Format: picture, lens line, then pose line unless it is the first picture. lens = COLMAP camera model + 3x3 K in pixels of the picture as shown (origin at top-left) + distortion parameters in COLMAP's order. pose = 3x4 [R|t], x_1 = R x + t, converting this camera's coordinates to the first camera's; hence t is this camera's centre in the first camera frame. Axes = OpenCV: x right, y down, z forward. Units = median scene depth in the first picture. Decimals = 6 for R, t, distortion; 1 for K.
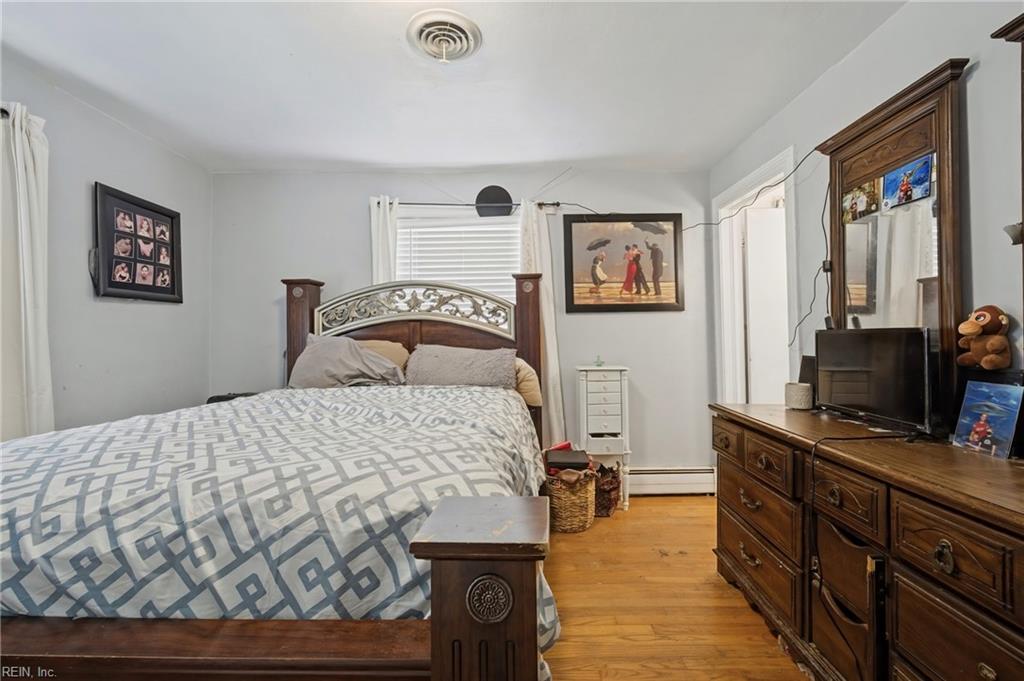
lens RADIAL K [[421.1, 0, 512.0], [0, 421.1, 340.5], [0, 0, 1]] dist [0.002359, 0.000817]
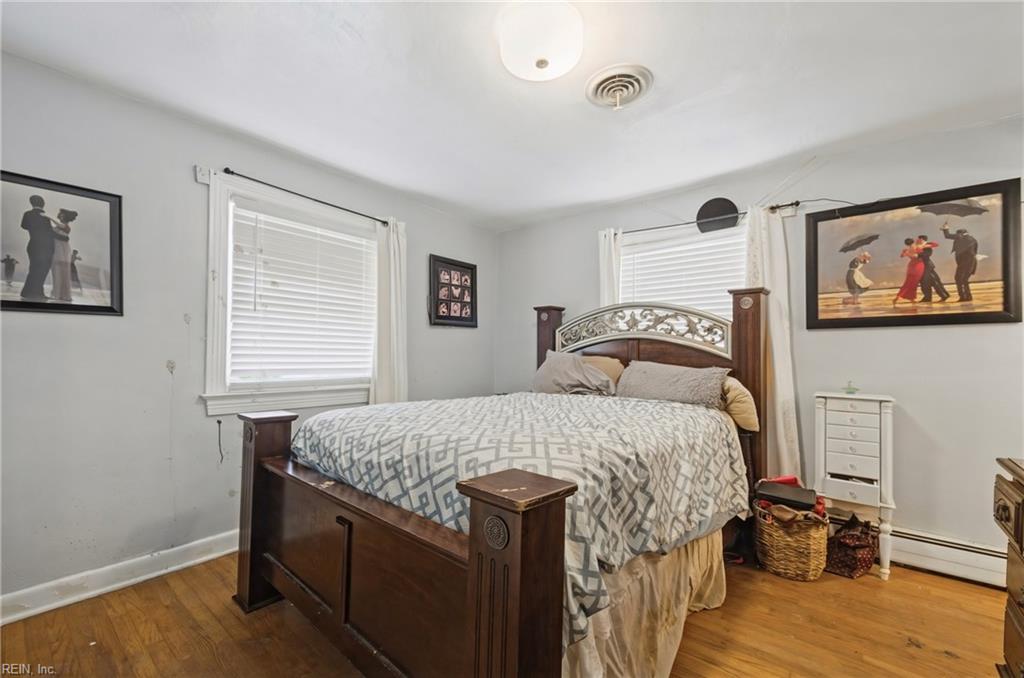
lens RADIAL K [[399.9, 0, 513.6], [0, 399.9, 367.7], [0, 0, 1]] dist [0.010461, 0.000395]
pose [[0.791462, 0.040043, -0.609905, 0.172579], [-0.022397, 0.999082, 0.036531, -0.003907], [0.610808, -0.015253, 0.791632, -0.015516]]
